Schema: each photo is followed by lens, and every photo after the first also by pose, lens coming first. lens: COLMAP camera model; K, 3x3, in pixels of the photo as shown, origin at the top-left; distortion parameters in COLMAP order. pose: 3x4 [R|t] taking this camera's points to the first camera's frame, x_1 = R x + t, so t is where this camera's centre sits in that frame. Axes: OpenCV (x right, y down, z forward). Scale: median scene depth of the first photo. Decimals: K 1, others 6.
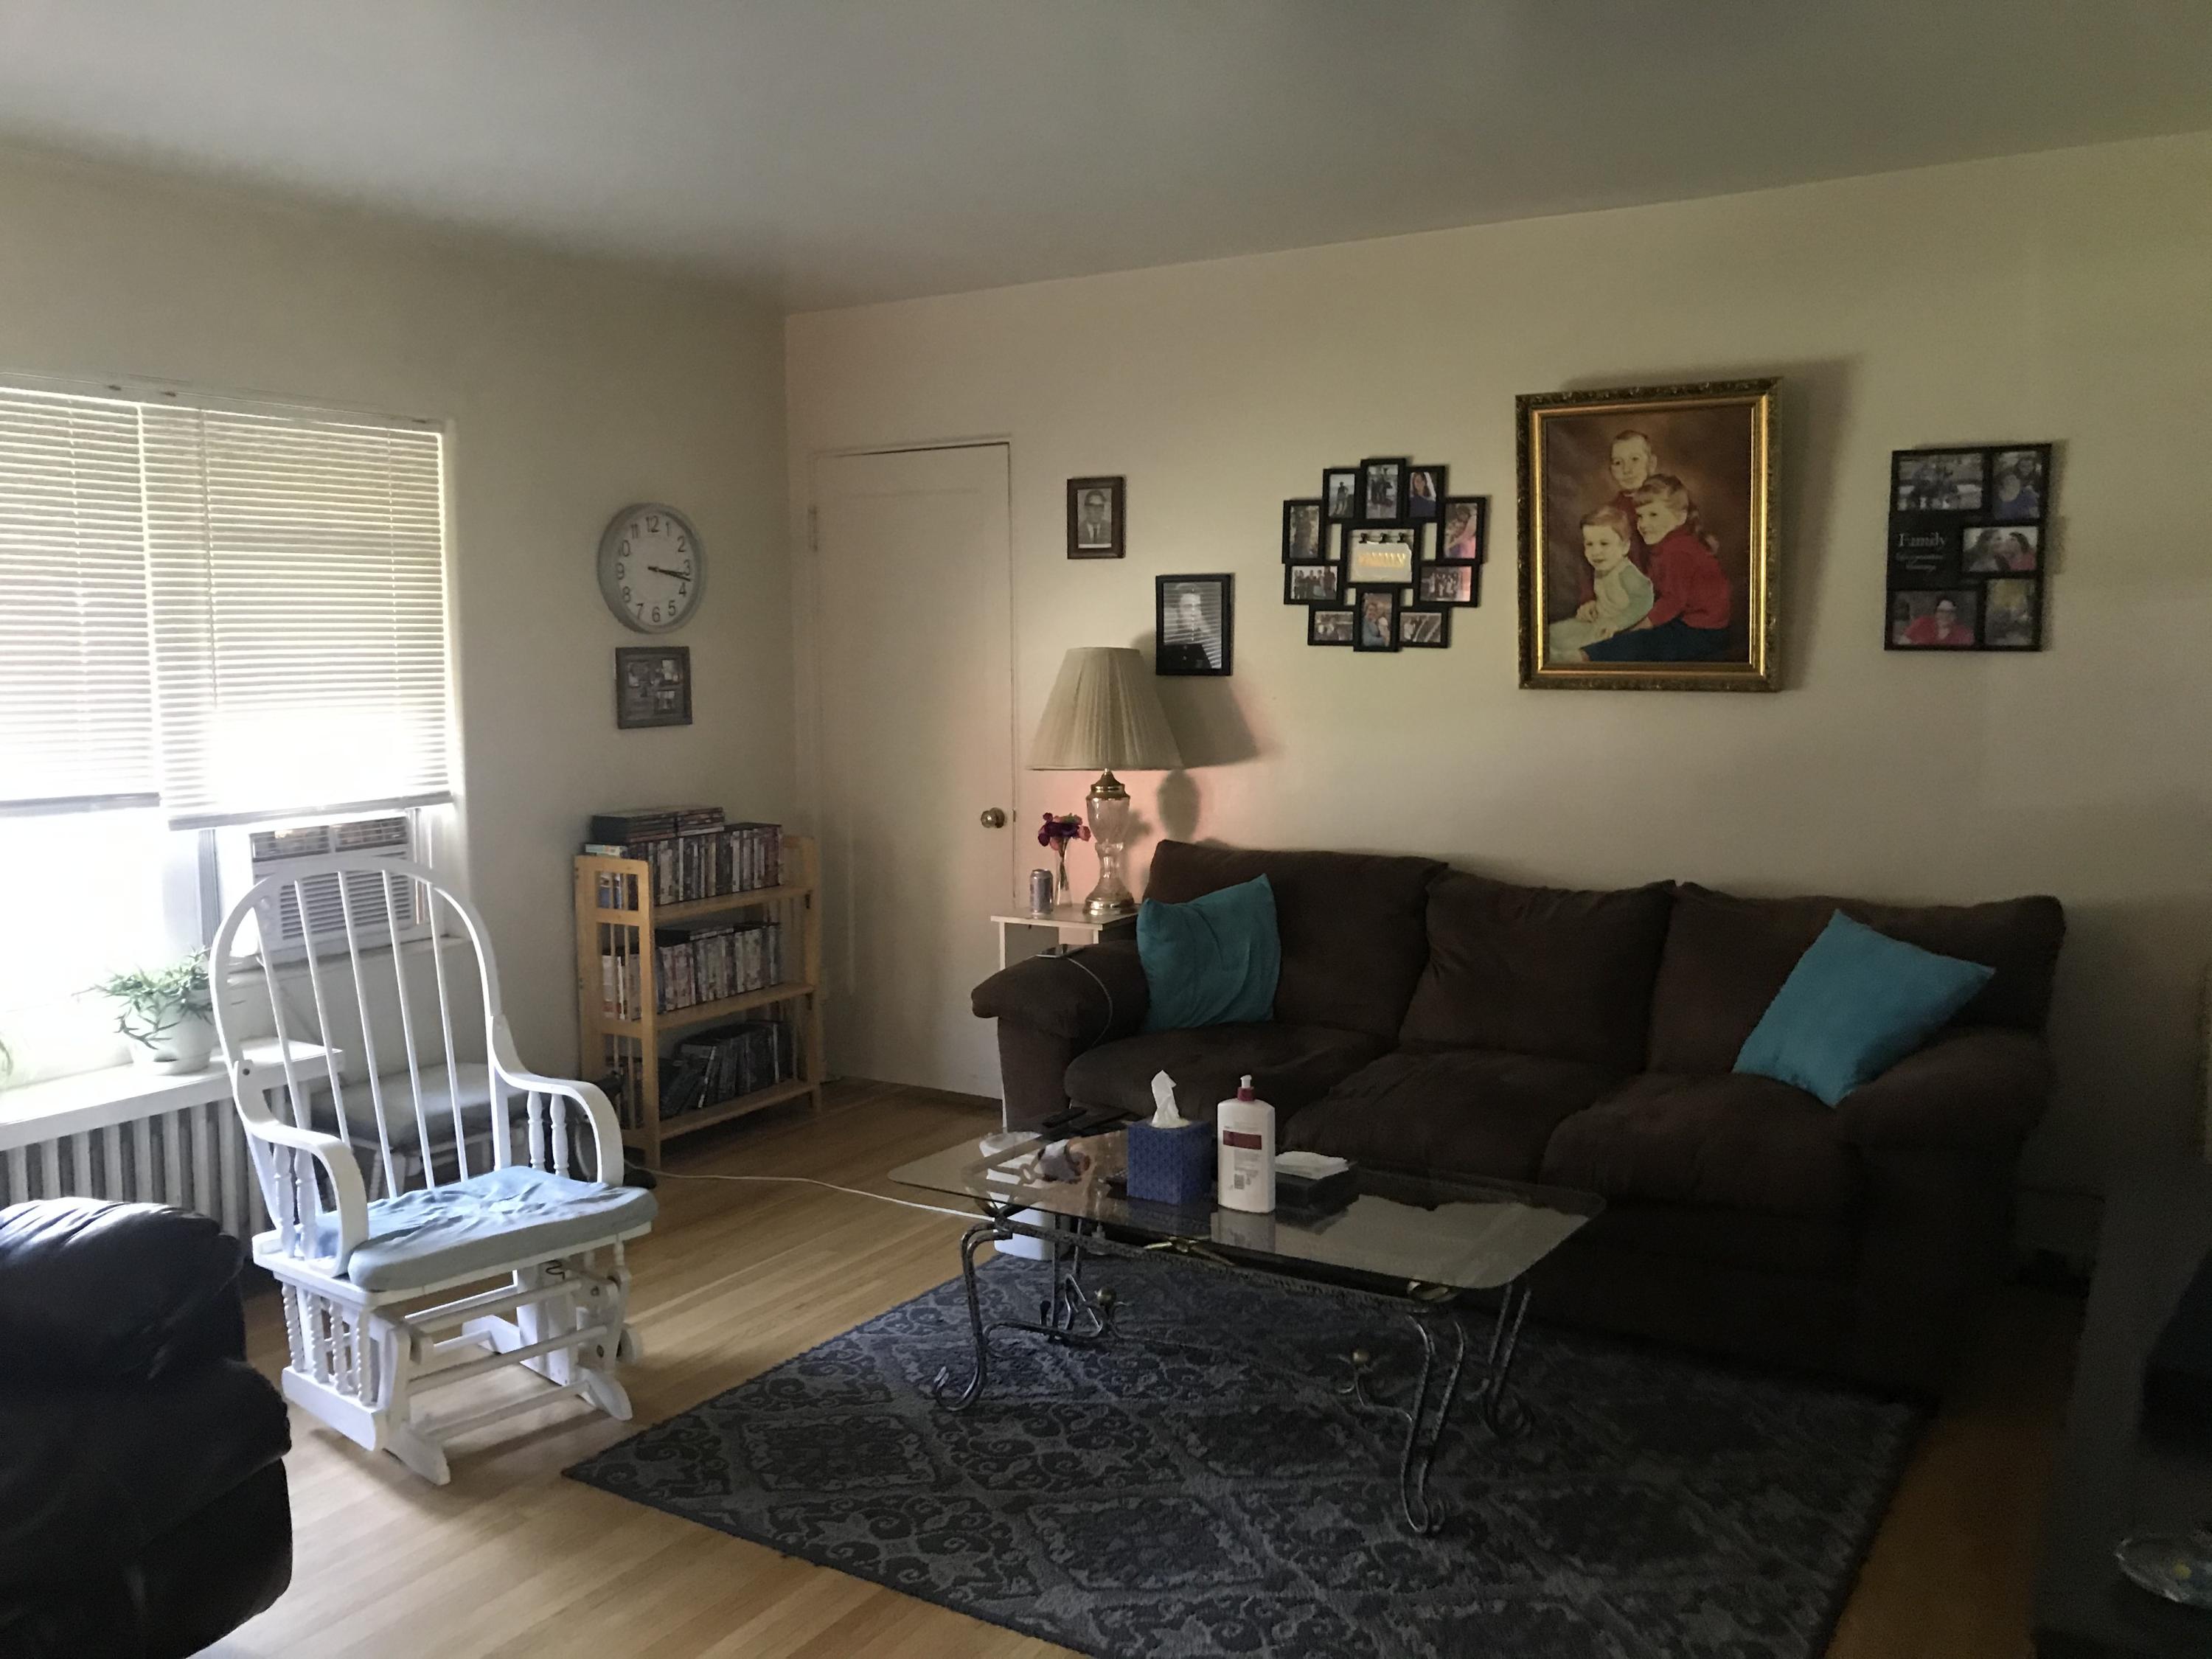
lens RADIAL K [[1823.6, 0, 1112.5], [0, 1823.6, 819.7], [0, 0, 1]] dist [0.061448, -0.051656]
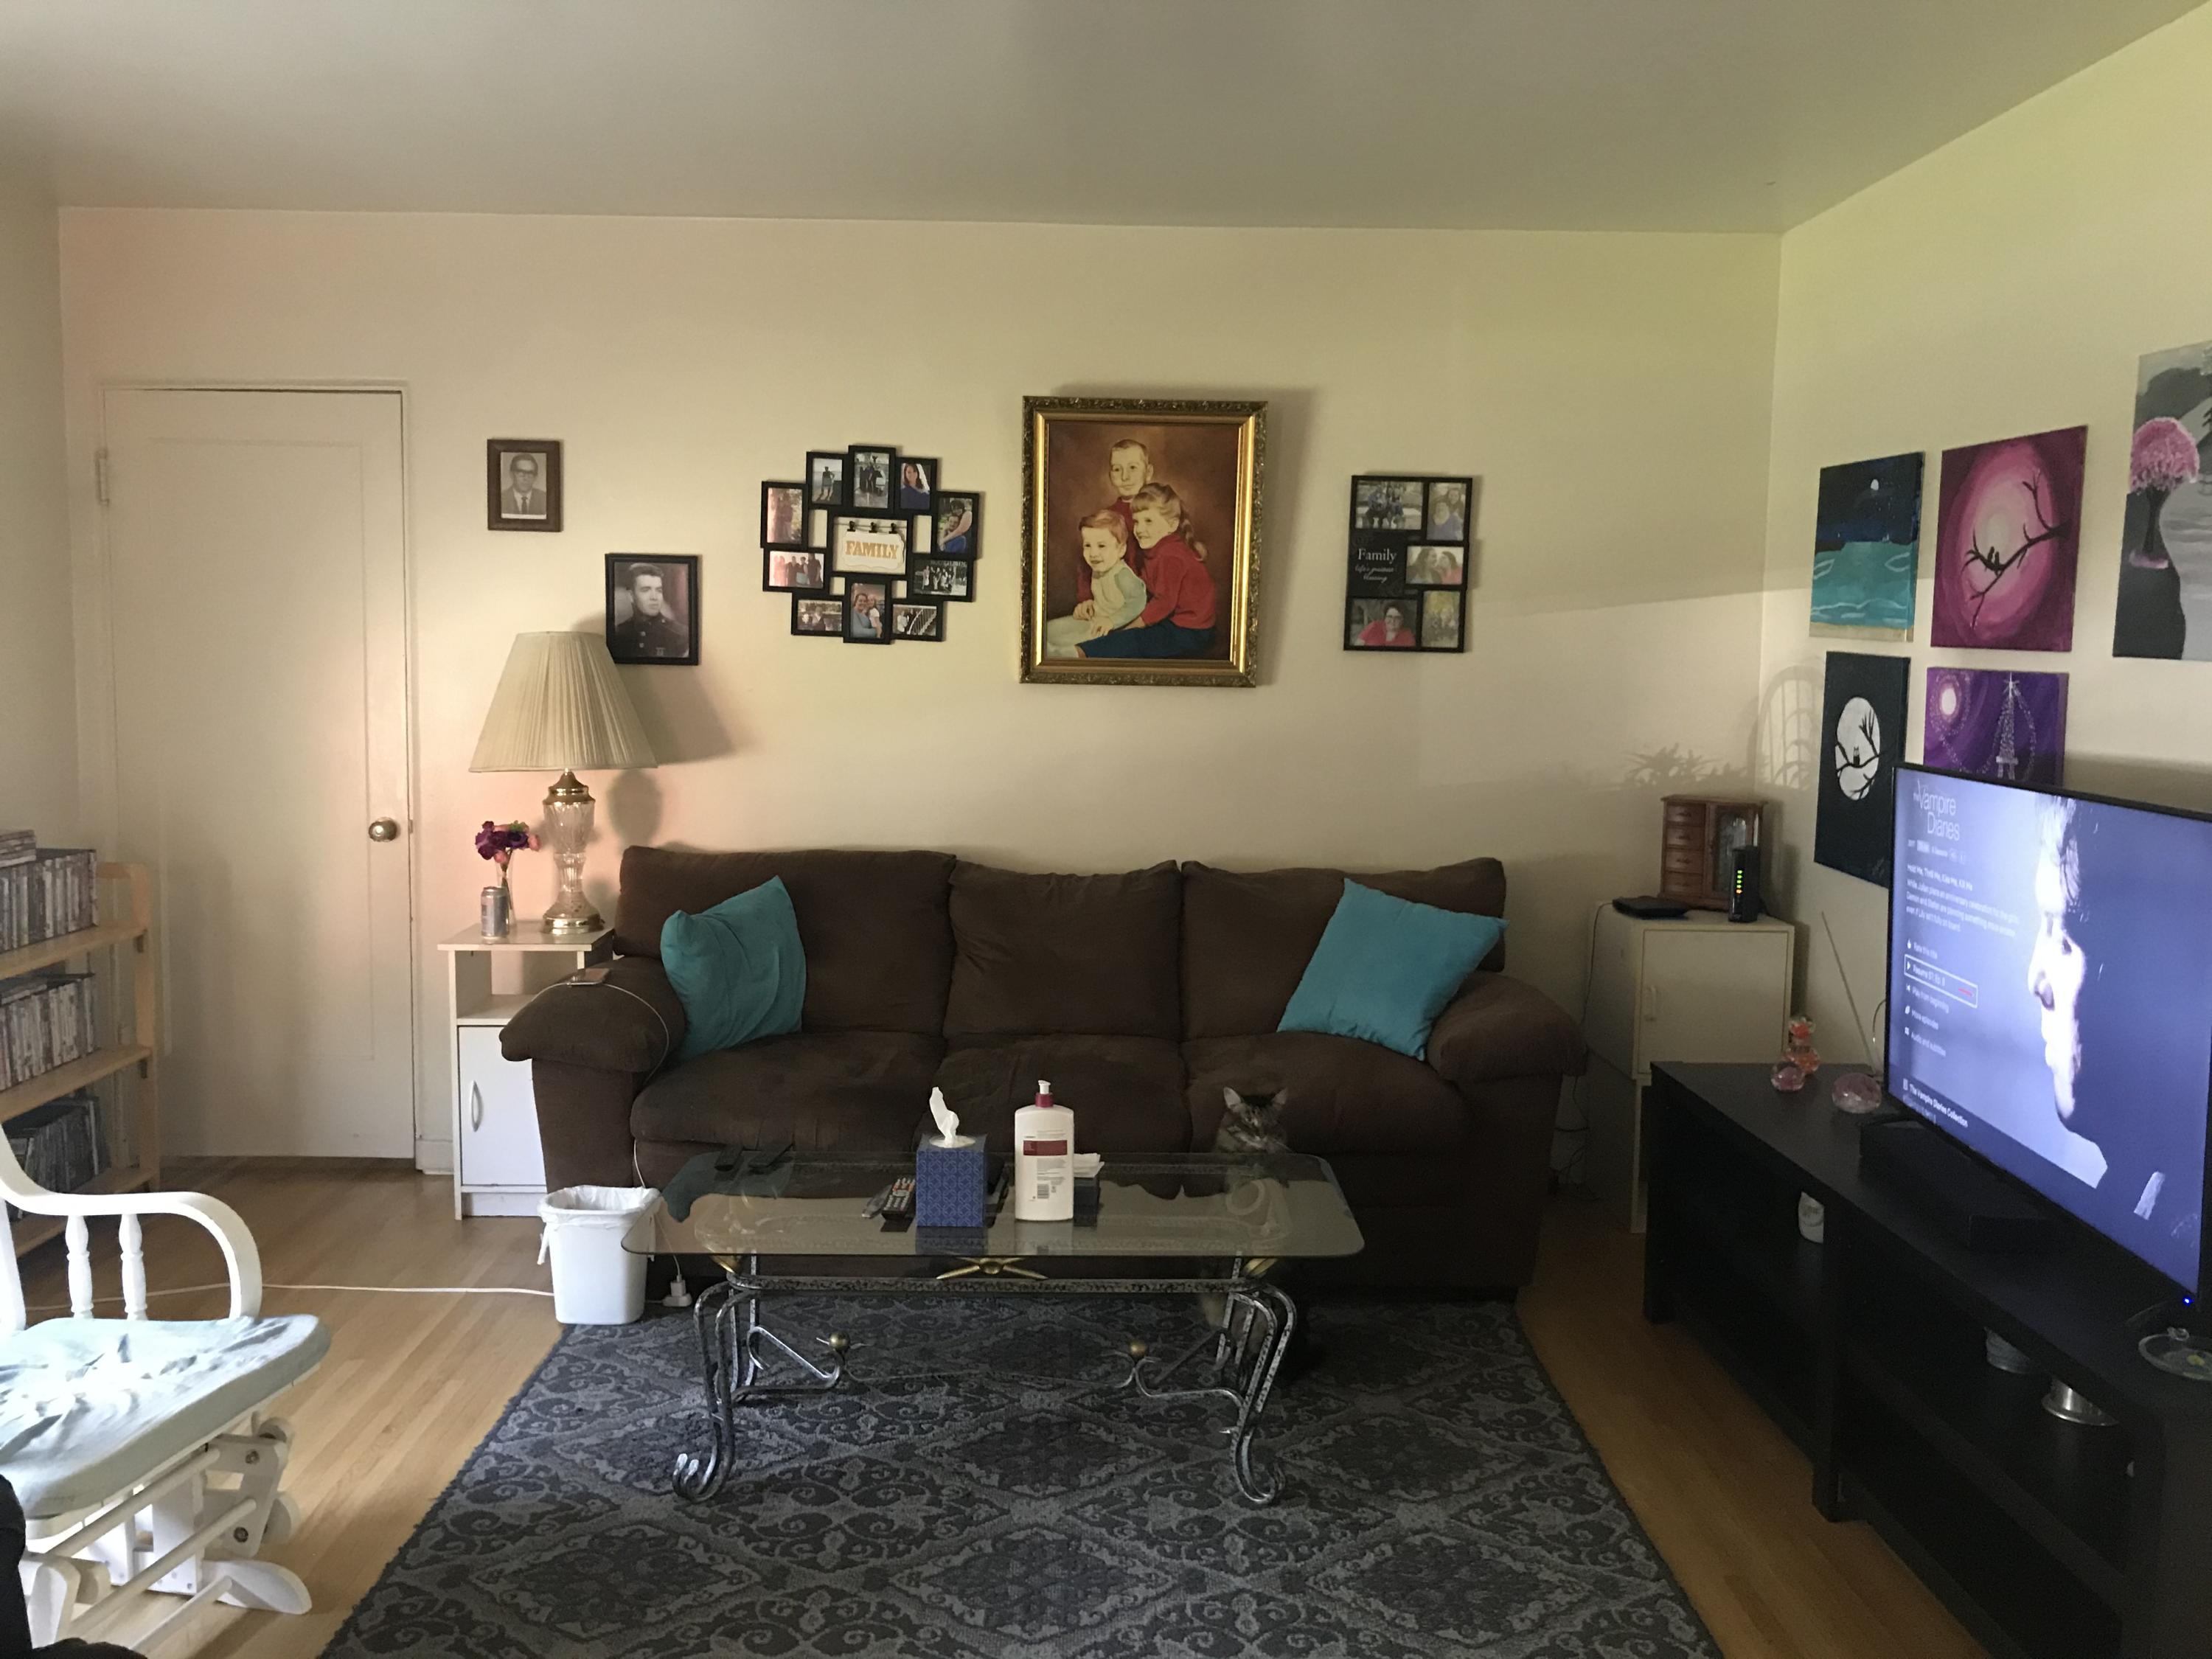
lens RADIAL K [[1823.6, 0, 1098.7], [0, 1823.6, 822.7], [0, 0, 1]] dist [0.061448, -0.051656]
pose [[0.850213, -0.037490, 0.525102, -0.305841], [0.033839, 0.999290, 0.016556, -0.009422], [-0.525350, 0.003693, 0.850878, 0.119501]]
